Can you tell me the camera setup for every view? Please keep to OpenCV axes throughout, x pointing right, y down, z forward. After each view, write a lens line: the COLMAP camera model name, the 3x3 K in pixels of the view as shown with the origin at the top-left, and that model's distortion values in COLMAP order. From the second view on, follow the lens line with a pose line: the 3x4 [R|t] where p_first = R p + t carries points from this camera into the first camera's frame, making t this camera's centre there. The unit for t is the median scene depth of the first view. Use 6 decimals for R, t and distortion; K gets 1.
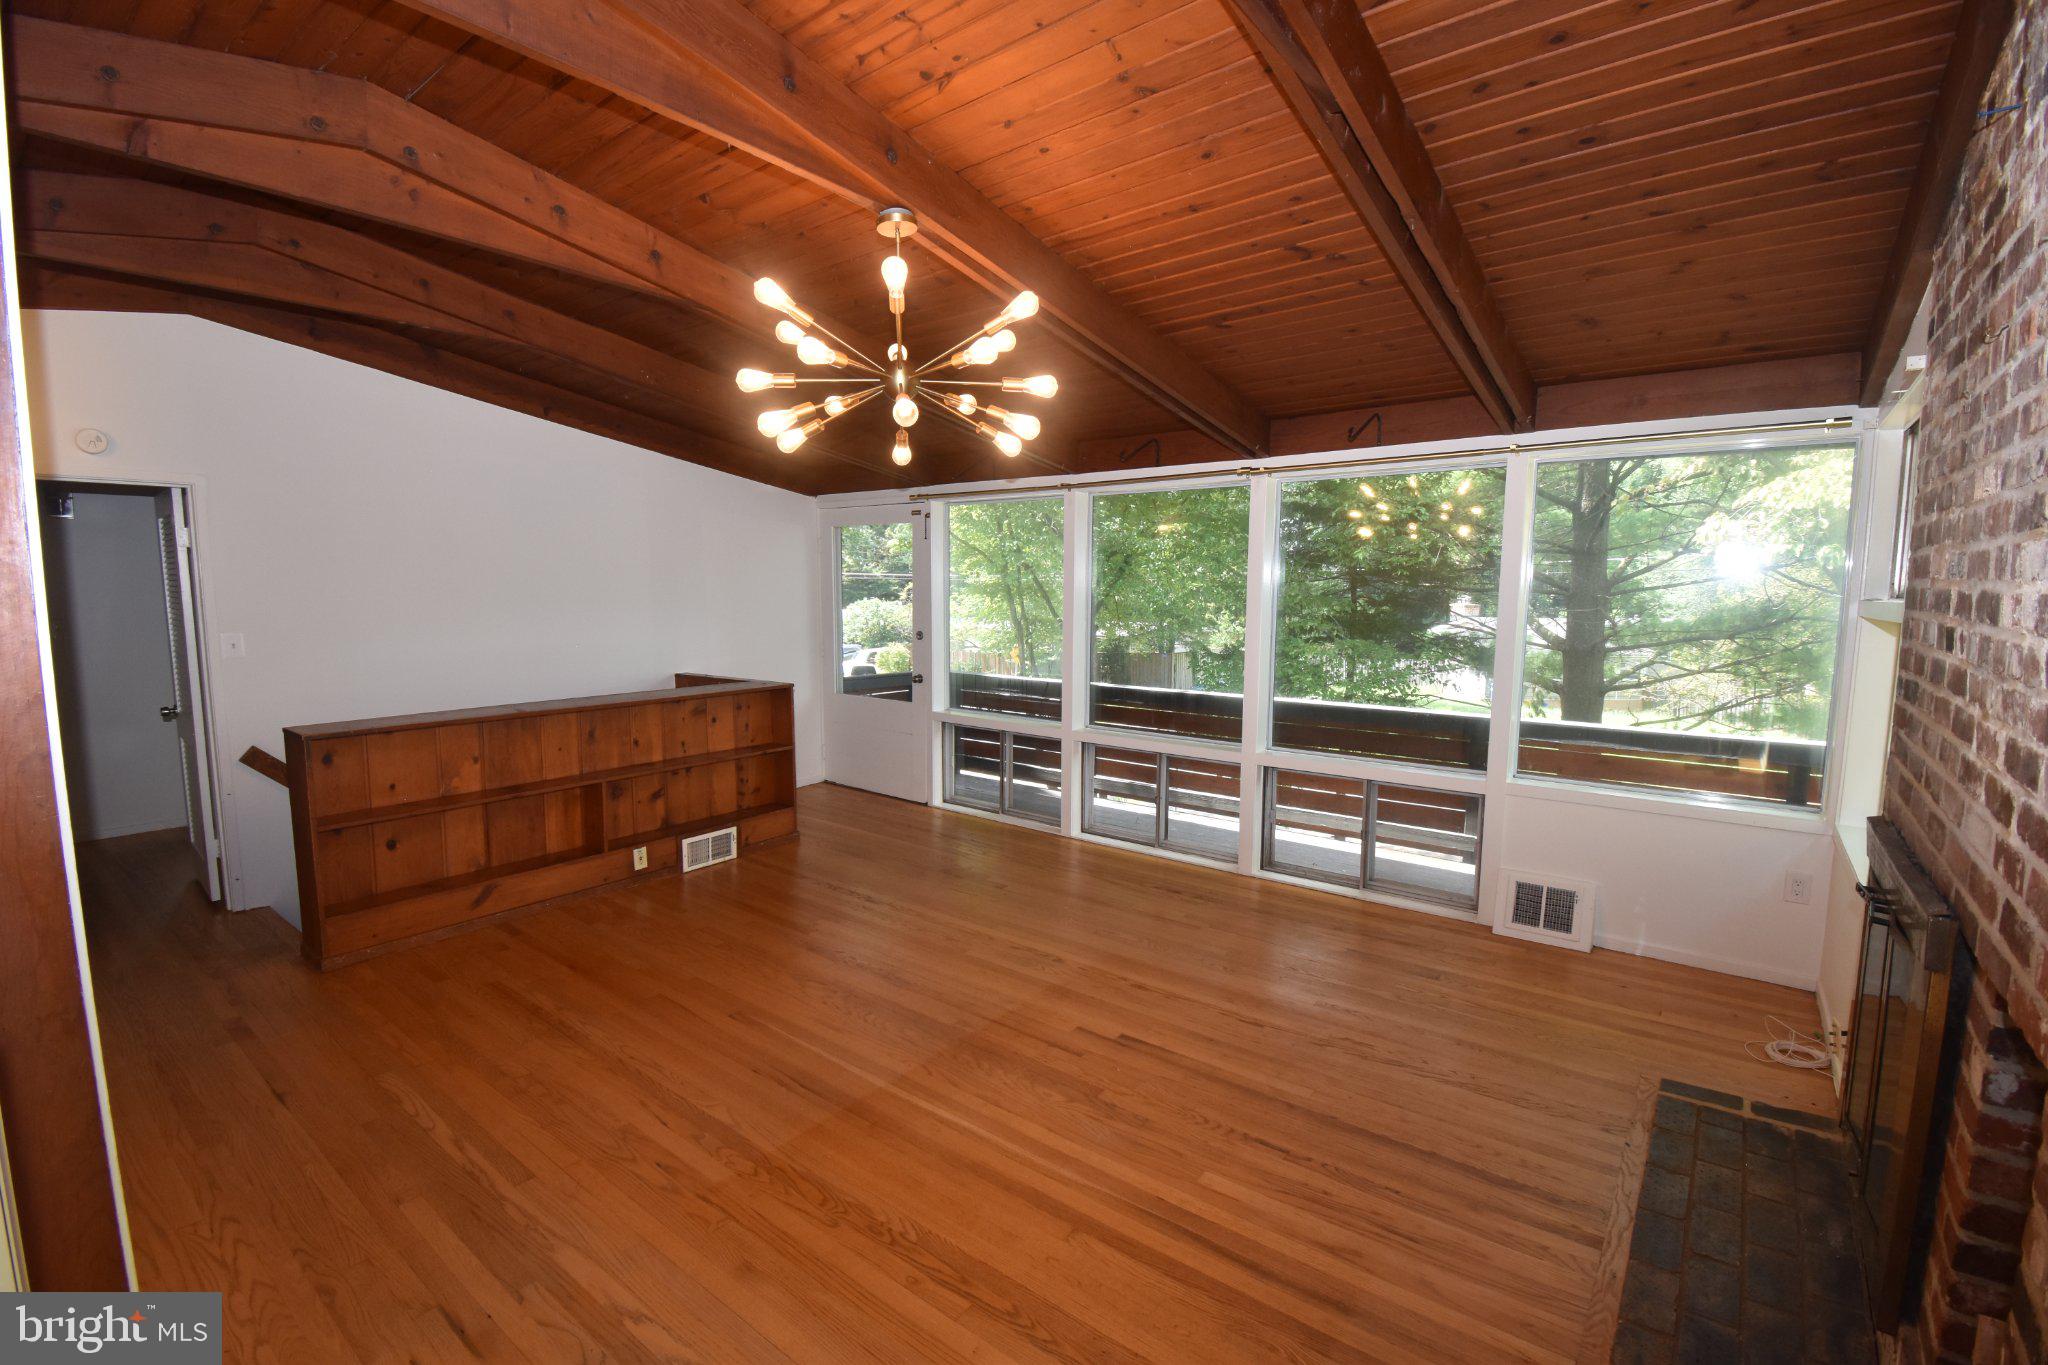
lens RADIAL K [[910.0, 0, 1024.0], [0, 910.0, 682.5], [0, 0, 1]] dist [0.000361, -0.000018]
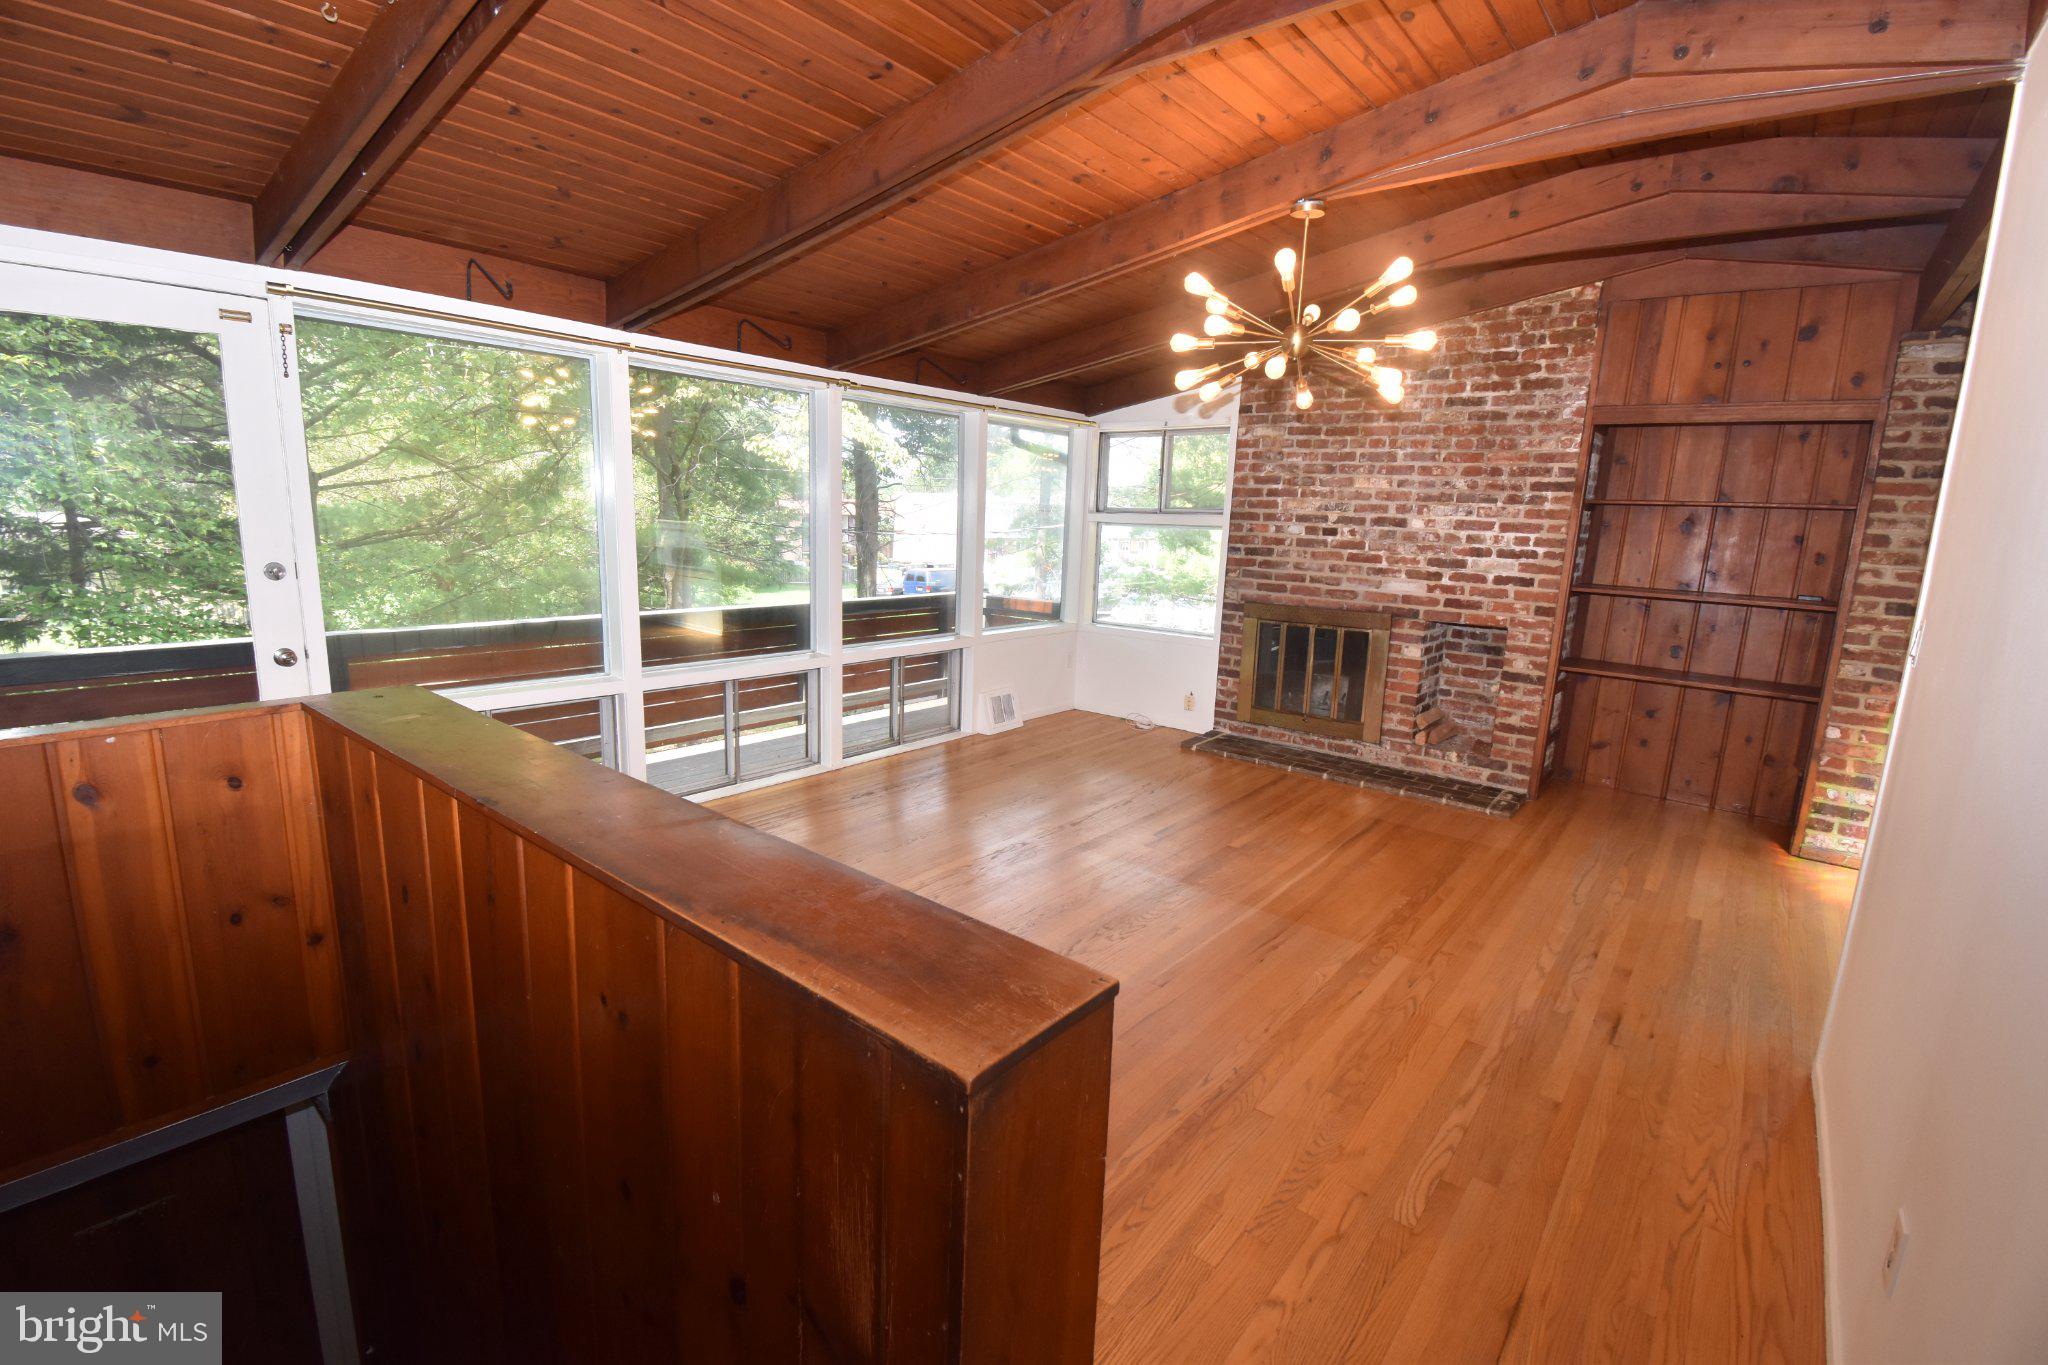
lens RADIAL K [[907.8, 0, 1024.0], [0, 907.8, 682.5], [0, 0, 1]] dist [0.000124, 0.000020]
pose [[0.018970, -0.184497, 0.982650, -0.829277], [0.071161, 0.980583, 0.182736, -0.070020], [-0.997284, 0.066460, 0.031731, 0.785013]]
